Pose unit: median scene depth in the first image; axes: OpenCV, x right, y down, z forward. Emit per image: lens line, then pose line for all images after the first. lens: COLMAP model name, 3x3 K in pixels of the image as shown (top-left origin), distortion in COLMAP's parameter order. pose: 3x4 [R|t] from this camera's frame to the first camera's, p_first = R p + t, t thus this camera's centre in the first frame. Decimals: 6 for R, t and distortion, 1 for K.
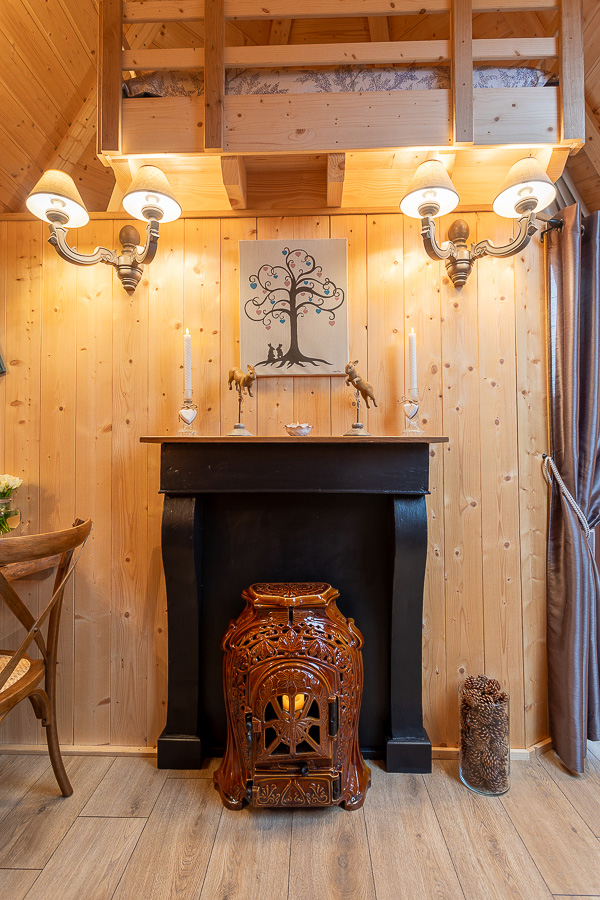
lens RADIAL K [[471.4, 0, 300.0], [0, 471.4, 450.0], [0, 0, 1]] dist [0.000905, 0.001853]
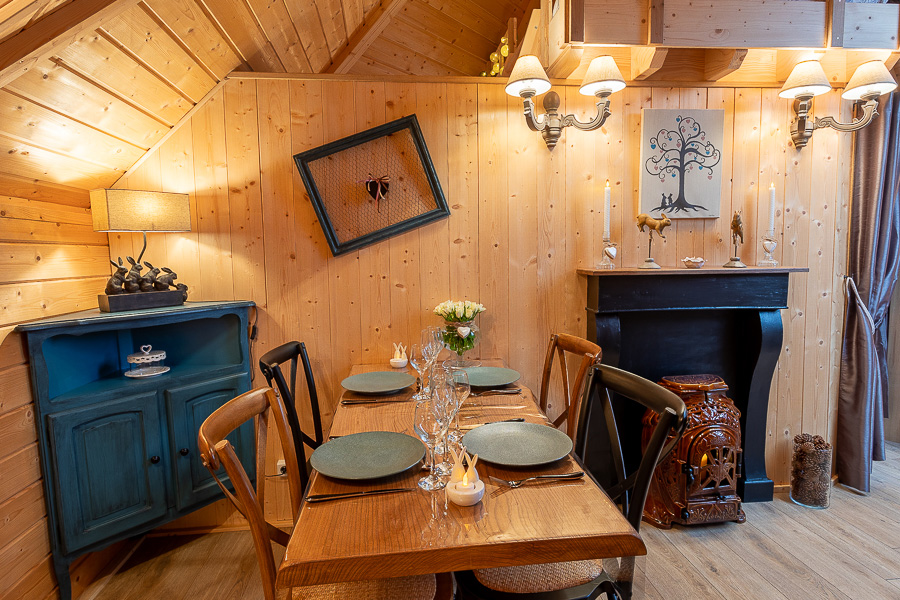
lens RADIAL K [[535.3, 0, 450.0], [0, 535.3, 300.0], [0, 0, 1]] dist [0.018929, -0.001113]
pose [[0.989315, -0.023624, 0.143868, -0.852132], [0.006860, 0.993234, 0.115926, -0.112044], [-0.145633, -0.113700, 0.982783, -0.376413]]
